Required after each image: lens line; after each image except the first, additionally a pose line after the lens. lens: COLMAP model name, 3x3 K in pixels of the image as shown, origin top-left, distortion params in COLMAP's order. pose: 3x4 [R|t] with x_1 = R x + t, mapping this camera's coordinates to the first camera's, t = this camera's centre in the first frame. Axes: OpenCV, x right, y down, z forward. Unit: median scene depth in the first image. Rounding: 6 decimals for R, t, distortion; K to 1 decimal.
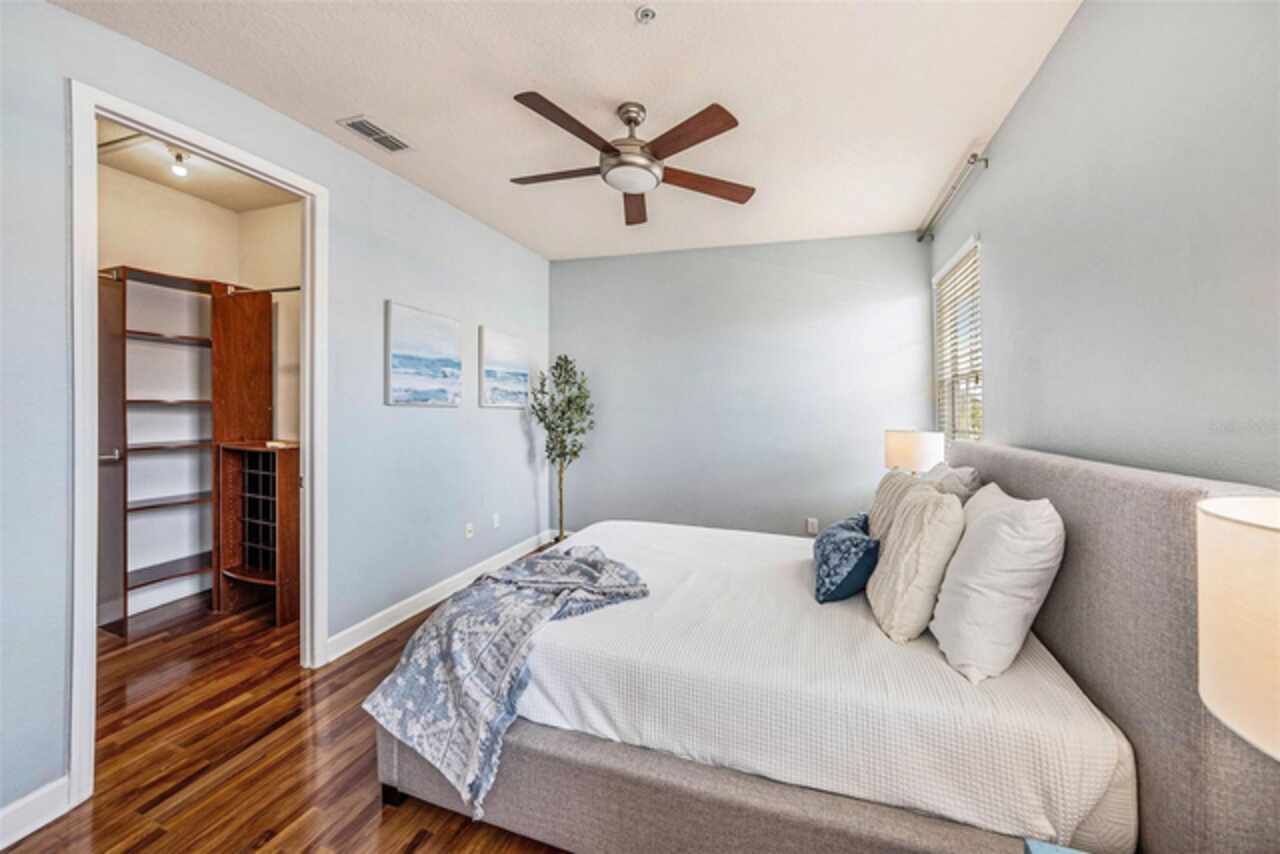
lens RADIAL K [[459.6, 0, 633.6], [0, 459.6, 404.4], [0, 0, 1]] dist [-0.010310, -0.000014]
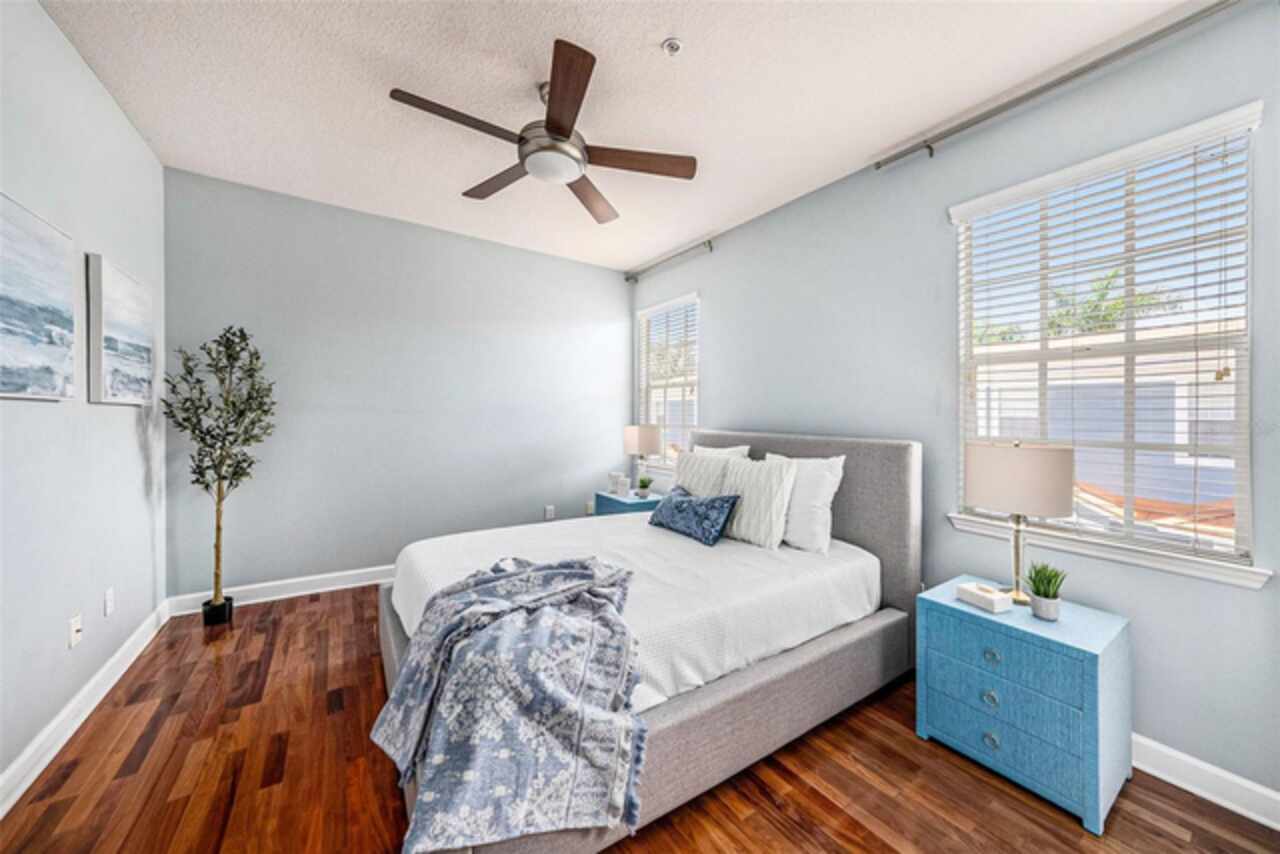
lens RADIAL K [[457.6, 0, 642.0], [0, 457.6, 421.4], [0, 0, 1]] dist [0.010885, 0.000116]
pose [[0.620899, -0.017608, 0.783693, -0.580872], [-0.011785, 0.999425, 0.031792, 0.004425], [-0.783802, -0.028976, 0.620334, 0.214802]]
